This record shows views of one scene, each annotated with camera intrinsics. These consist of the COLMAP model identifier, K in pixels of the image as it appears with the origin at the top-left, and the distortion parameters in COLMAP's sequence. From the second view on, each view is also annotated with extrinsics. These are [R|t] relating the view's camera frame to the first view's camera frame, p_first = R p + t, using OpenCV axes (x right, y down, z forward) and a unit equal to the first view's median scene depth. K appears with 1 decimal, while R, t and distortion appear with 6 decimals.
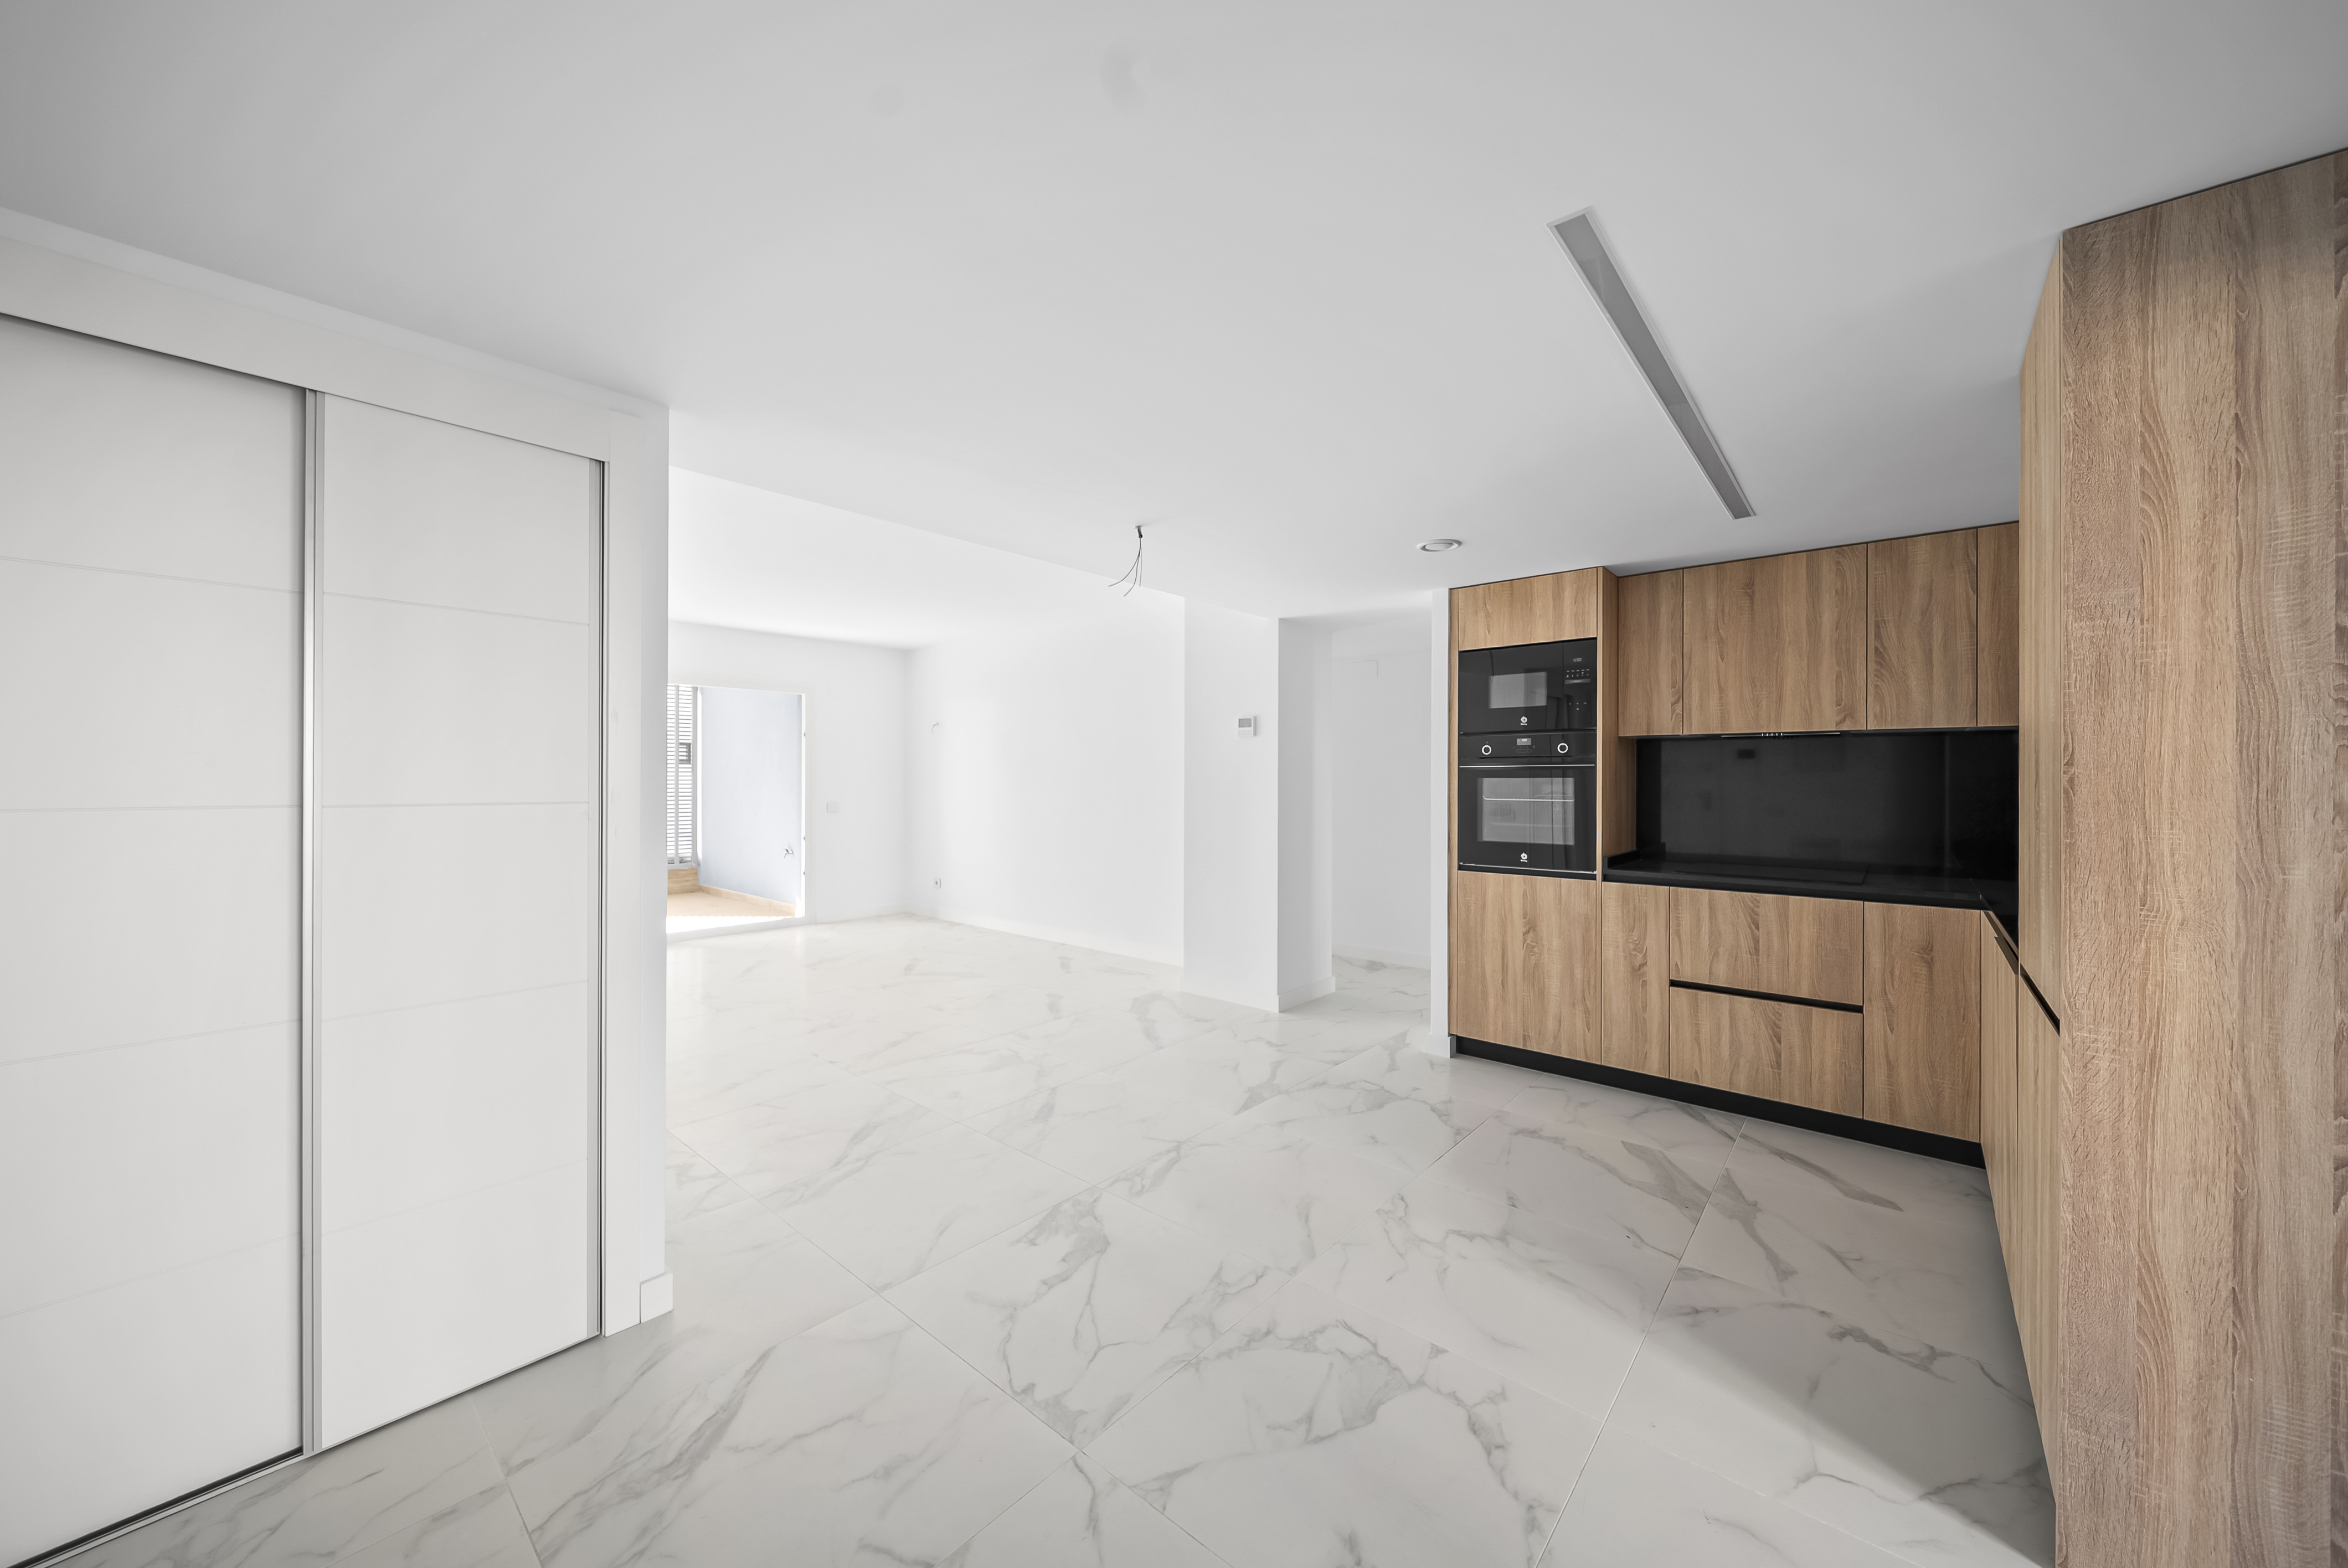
lens RADIAL K [[839.1, 0, 1174.1], [0, 839.1, 776.4], [0, 0, 1]] dist [-0.001177, -0.000170]
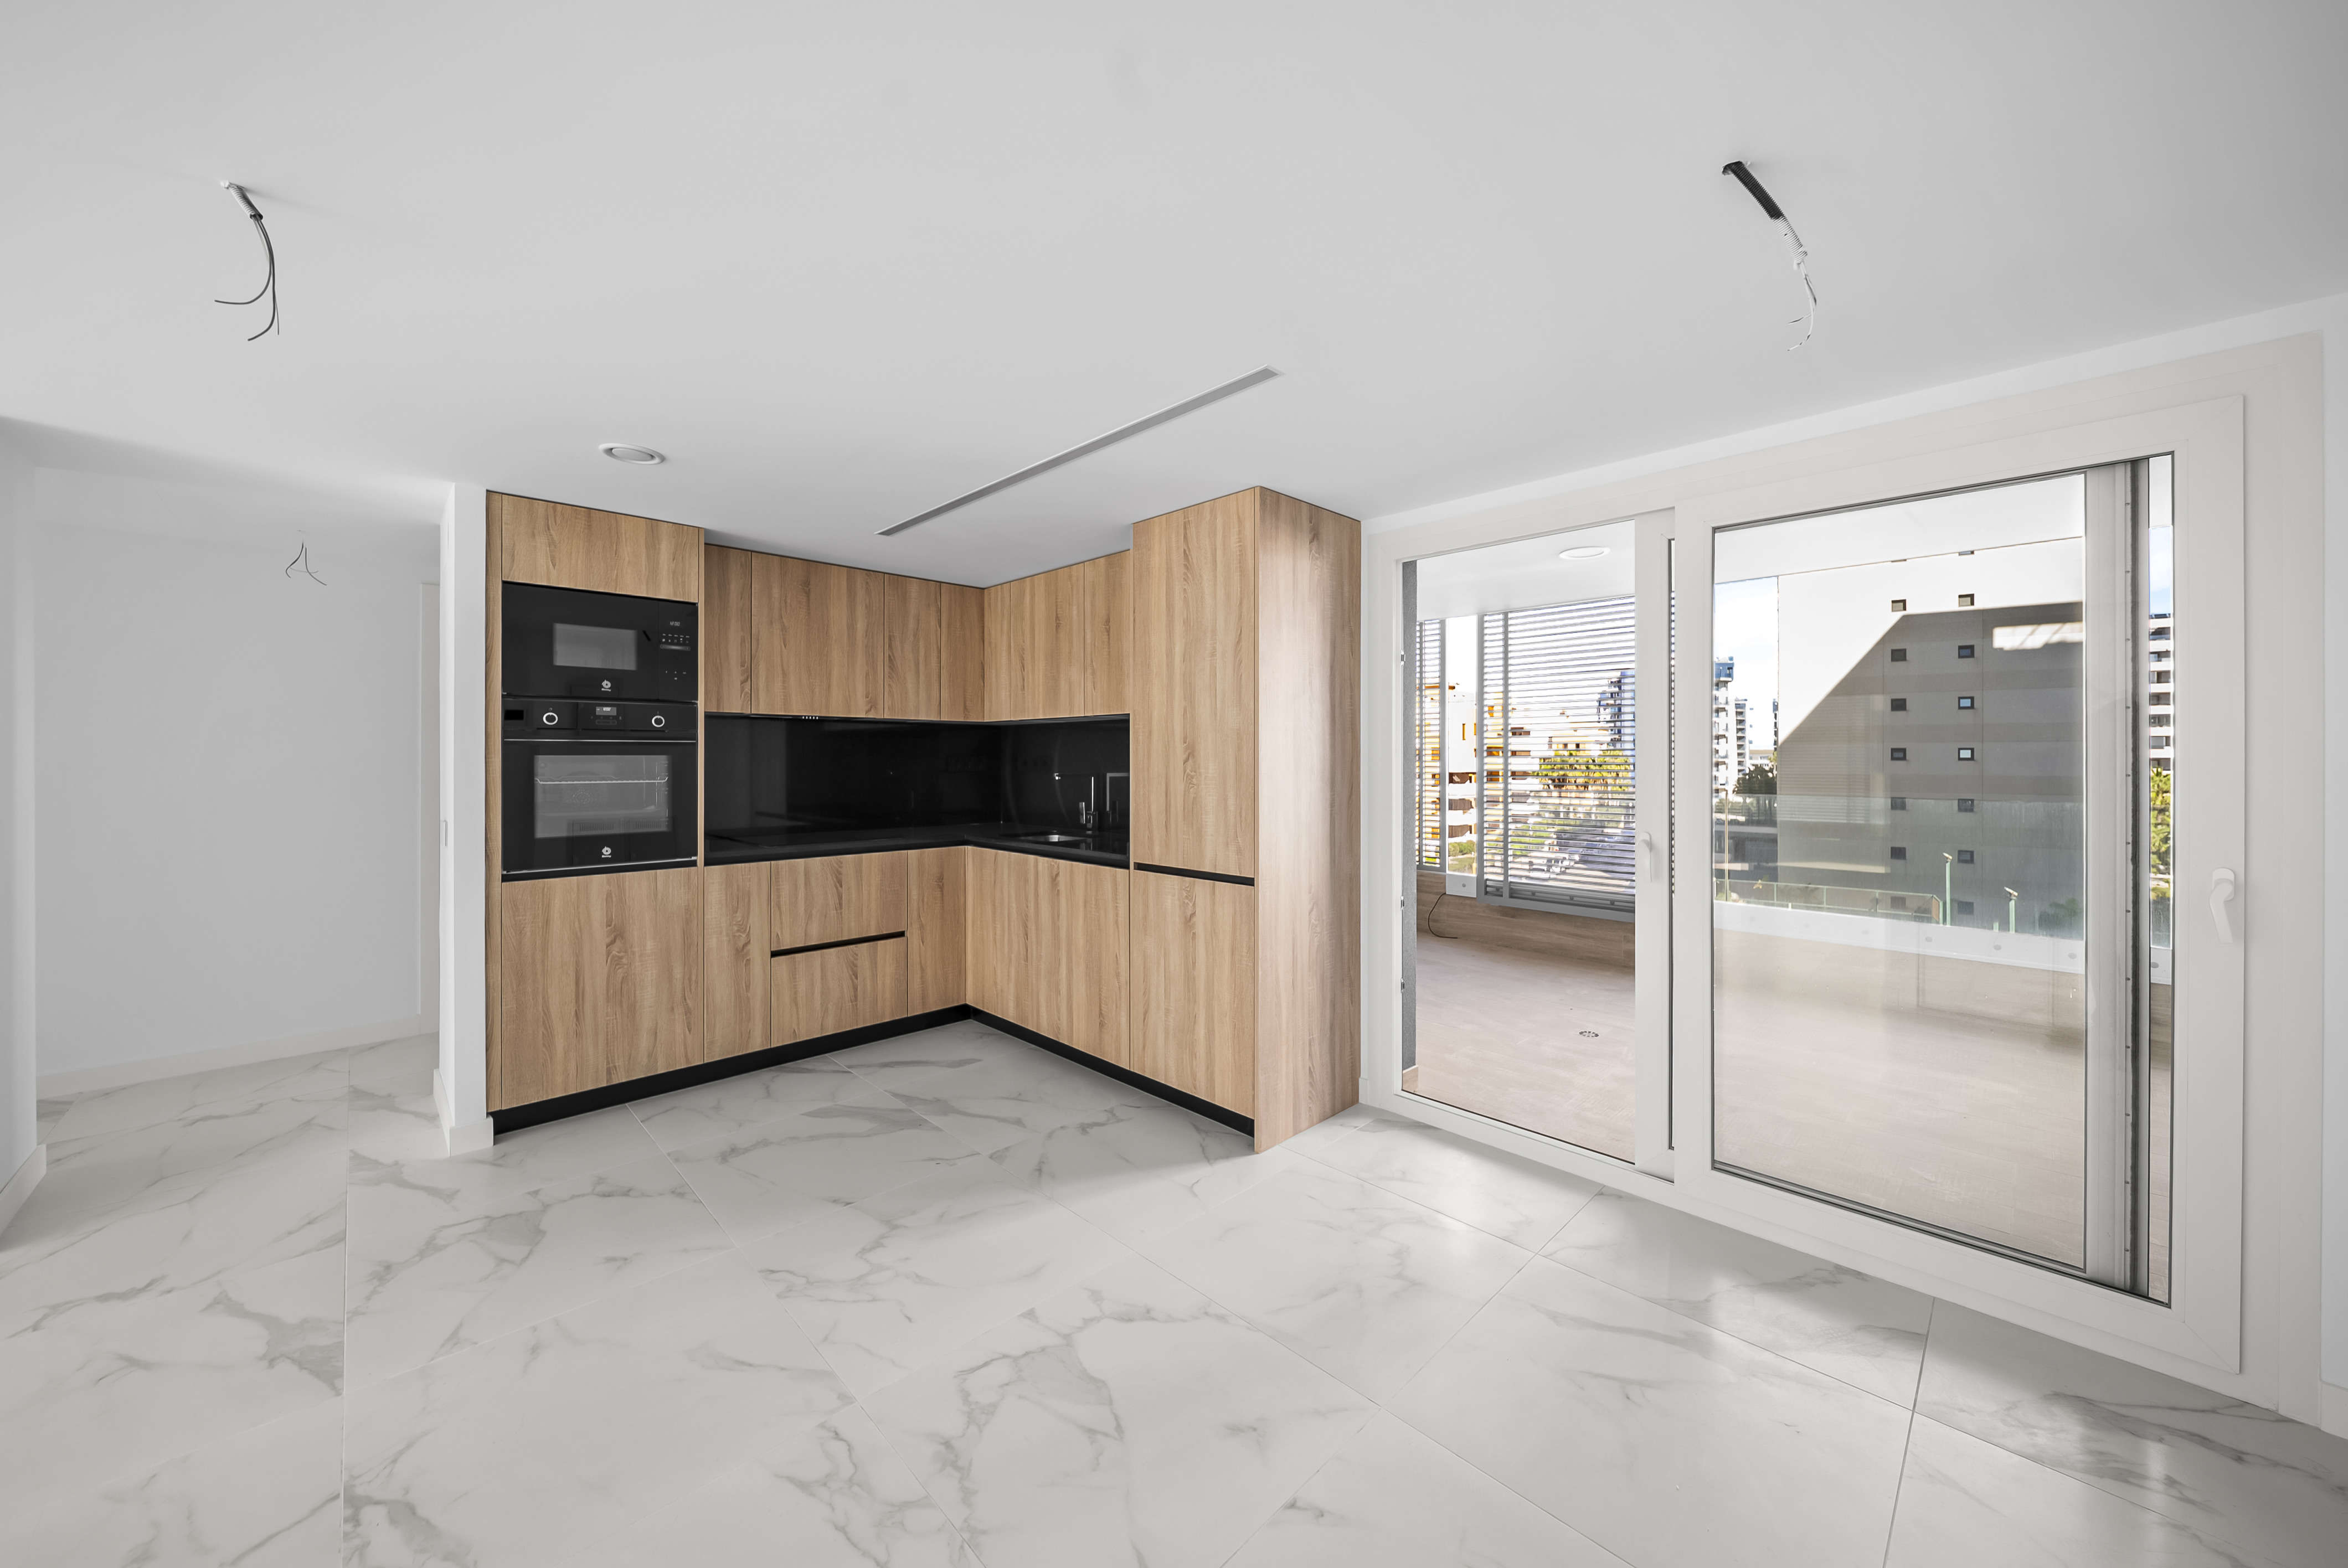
lens RADIAL K [[838.8, 0, 1174.9], [0, 838.8, 759.4], [0, 0, 1]] dist [-0.000249, -0.000056]
pose [[0.081846, -0.004509, 0.996635, -0.400546], [-0.003739, 0.999981, 0.004832, -0.000395], [-0.996638, -0.004122, 0.081828, 0.428917]]
